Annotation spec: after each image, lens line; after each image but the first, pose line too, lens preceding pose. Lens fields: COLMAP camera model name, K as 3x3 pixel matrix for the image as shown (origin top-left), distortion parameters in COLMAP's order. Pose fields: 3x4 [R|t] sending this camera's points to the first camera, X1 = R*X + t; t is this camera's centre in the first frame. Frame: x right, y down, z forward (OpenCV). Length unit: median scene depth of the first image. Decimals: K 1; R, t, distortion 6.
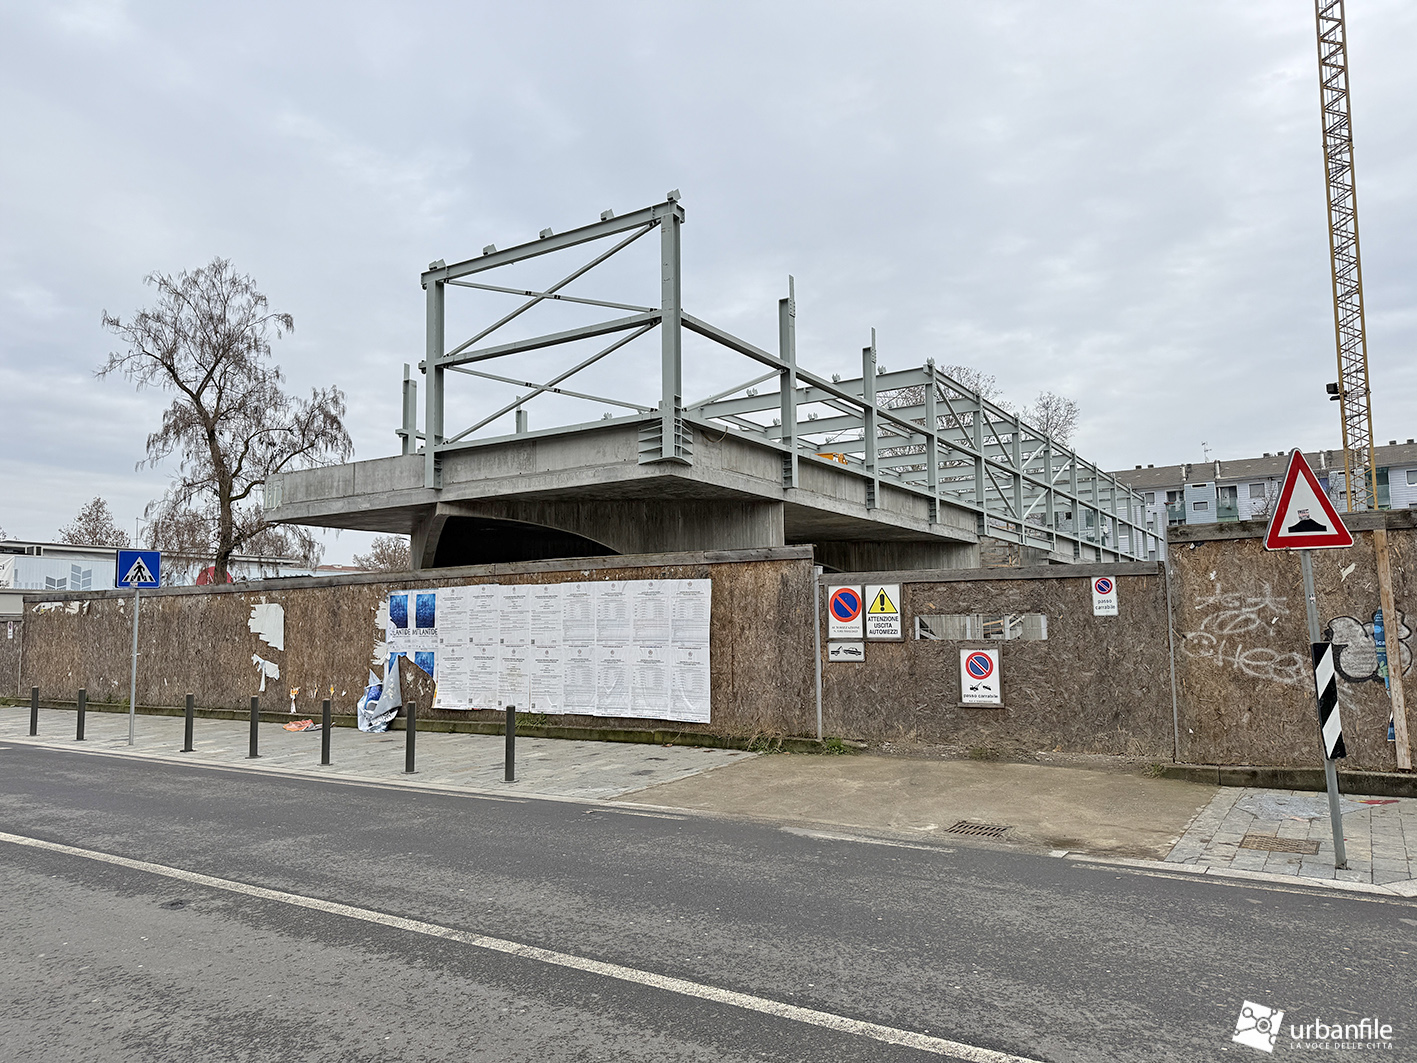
lens RADIAL K [[967.8, 0, 708.5], [0, 967.8, 531.5], [0, 0, 1]] dist [0.141498, -0.224656]
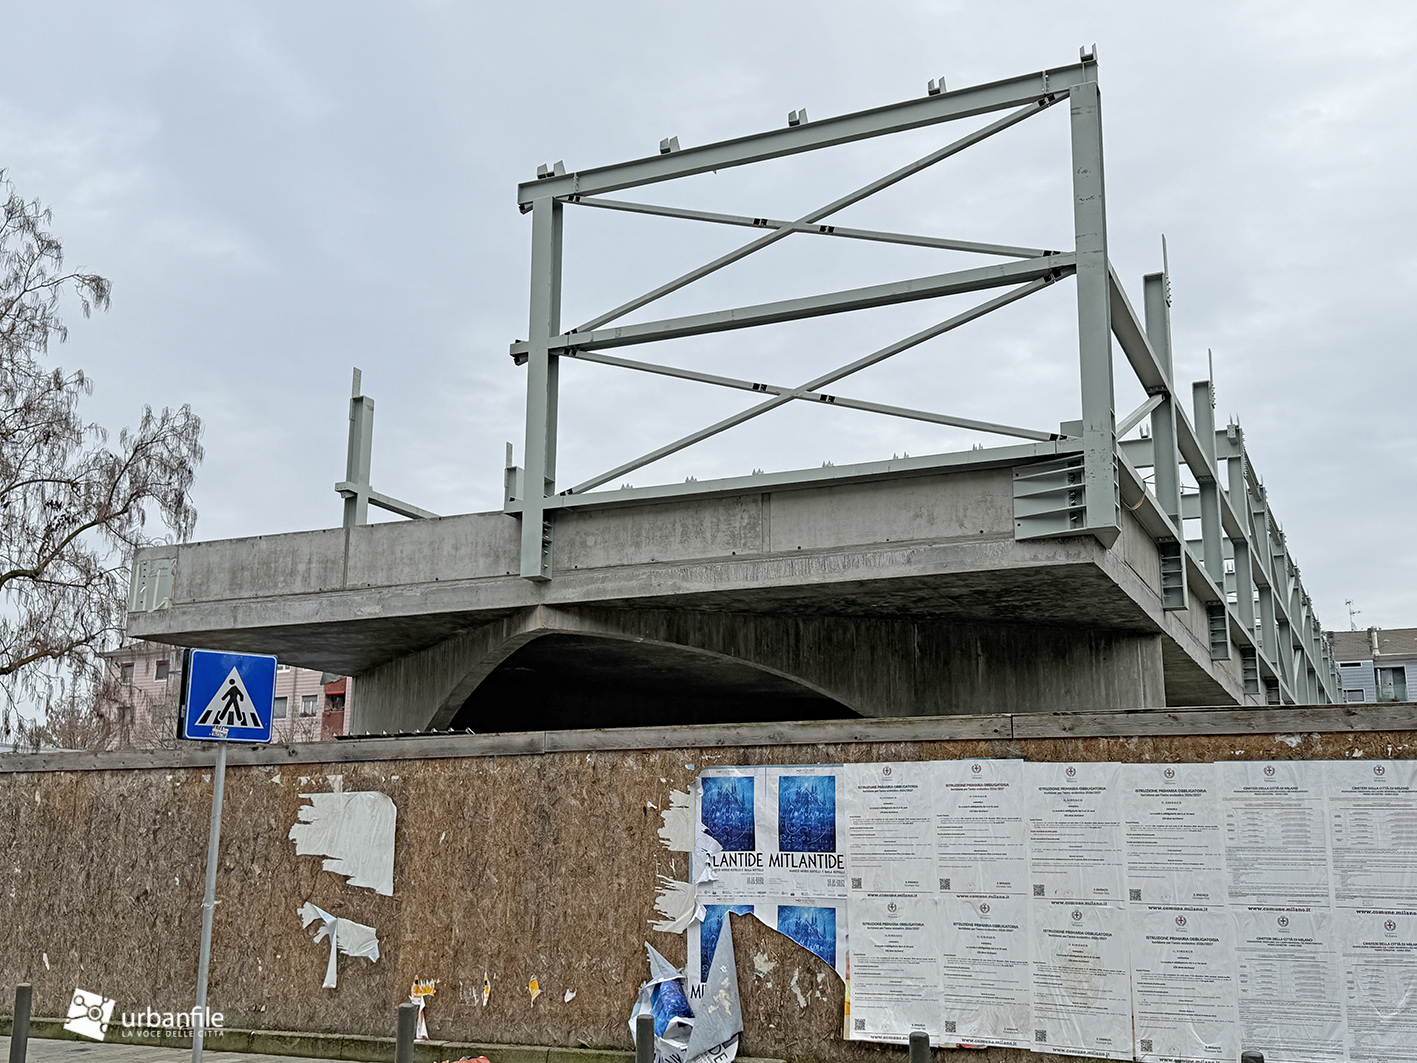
lens RADIAL K [[1478.2, 0, 708.5], [0, 1478.2, 531.5], [0, 0, 1]] dist [0.166707, -0.257664]
pose [[0.990922, 0.050166, 0.124731, -0.311544], [-0.034646, 0.991724, -0.123628, 0.027553], [-0.129900, 0.118184, 0.984458, 0.223147]]
